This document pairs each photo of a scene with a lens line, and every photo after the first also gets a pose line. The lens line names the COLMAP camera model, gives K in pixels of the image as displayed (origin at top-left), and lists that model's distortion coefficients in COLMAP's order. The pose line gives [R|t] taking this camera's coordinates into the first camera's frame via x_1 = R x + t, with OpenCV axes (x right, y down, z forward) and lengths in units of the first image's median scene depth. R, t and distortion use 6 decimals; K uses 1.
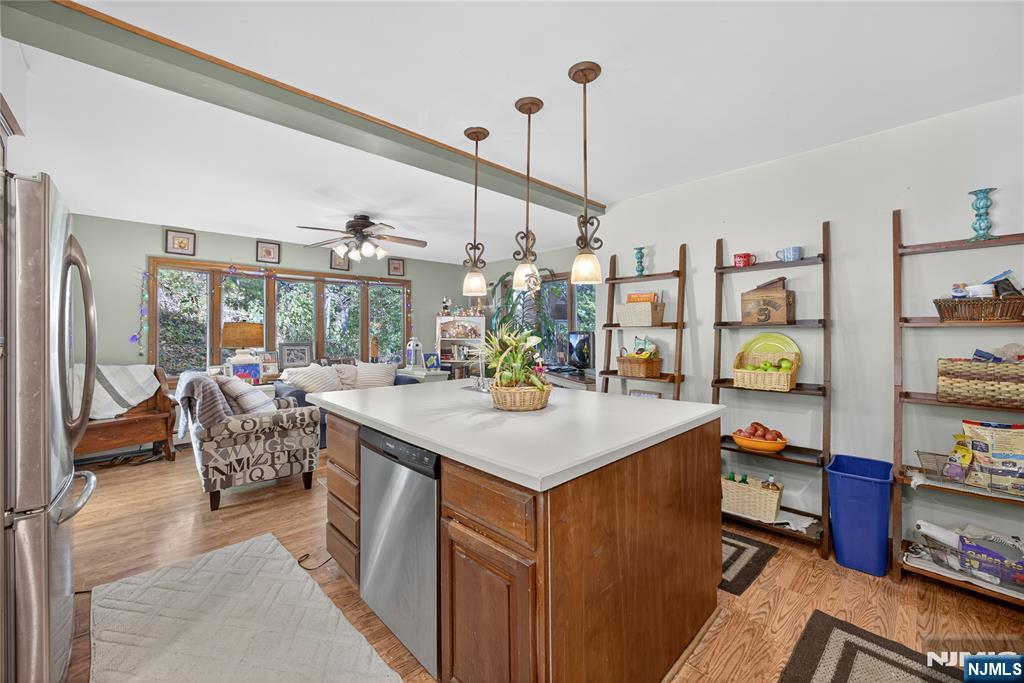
lens RADIAL K [[407.6, 0, 523.1], [0, 407.6, 331.6], [0, 0, 1]] dist [-0.001101, -0.000040]
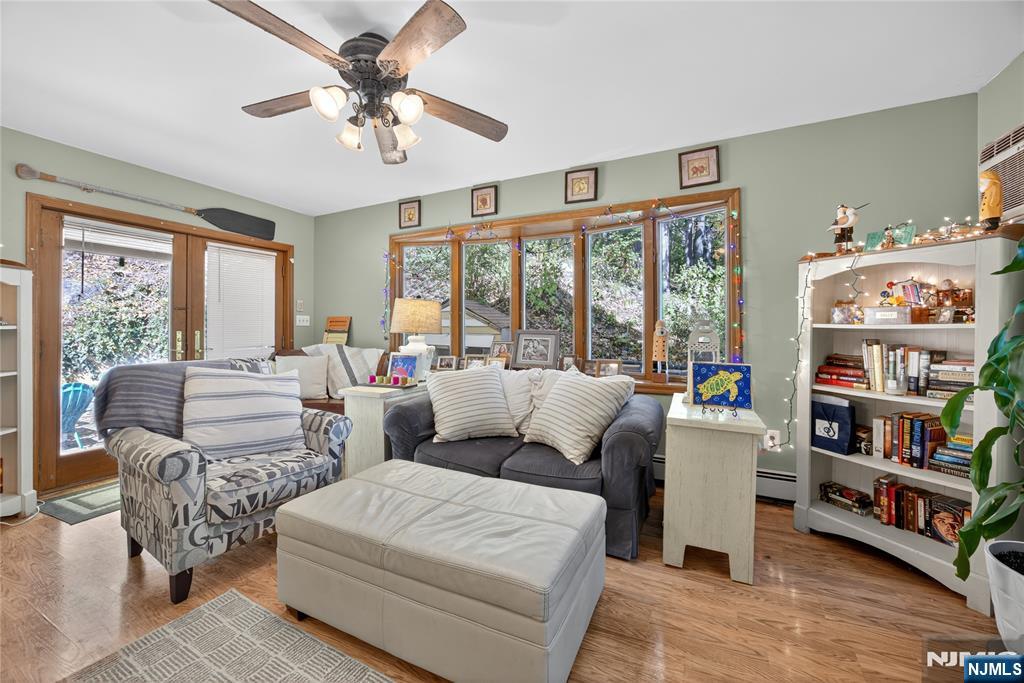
lens RADIAL K [[395.2, 0, 528.8], [0, 395.2, 327.9], [0, 0, 1]] dist [0.000842, 0.000145]
pose [[0.339909, 0.002524, -0.940455, 0.058334], [0.002985, 0.999988, 0.003763, 0.028016], [0.940454, -0.004086, 0.339897, 0.996009]]
